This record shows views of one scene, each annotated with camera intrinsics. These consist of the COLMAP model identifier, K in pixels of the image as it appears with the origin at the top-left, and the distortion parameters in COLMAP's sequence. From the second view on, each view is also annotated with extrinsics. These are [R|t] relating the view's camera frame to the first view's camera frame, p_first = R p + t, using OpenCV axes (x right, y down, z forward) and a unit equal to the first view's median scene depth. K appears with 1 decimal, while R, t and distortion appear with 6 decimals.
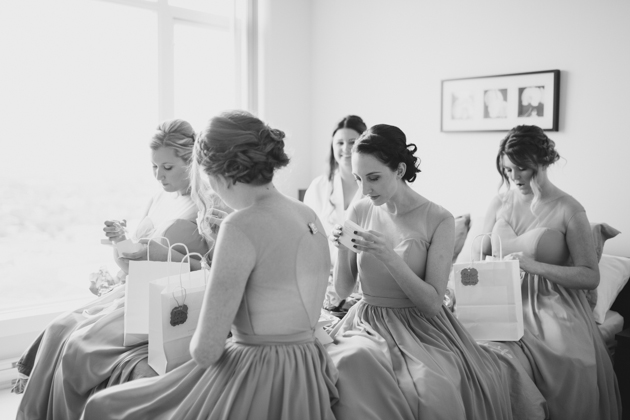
lens RADIAL K [[662.2, 0, 315.0], [0, 662.2, 210.0], [0, 0, 1]] dist [-0.009463, -0.005488]
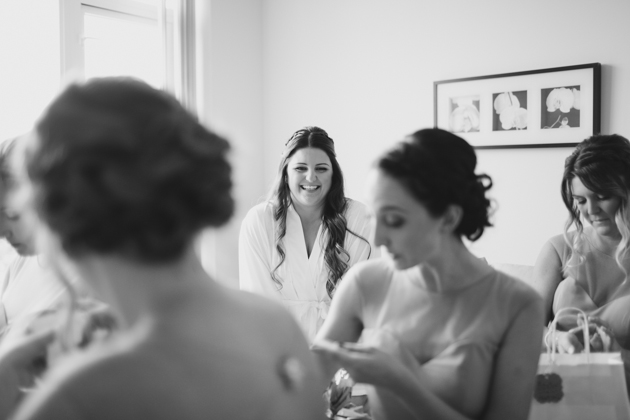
lens RADIAL K [[662.2, 0, 315.0], [0, 662.2, 210.0], [0, 0, 1]] dist [-0.009463, -0.005488]
pose [[0.996916, -0.016335, 0.076760, -0.009729], [0.019039, 0.999219, -0.034639, -0.027160], [-0.076134, 0.035993, 0.996448, 0.282950]]
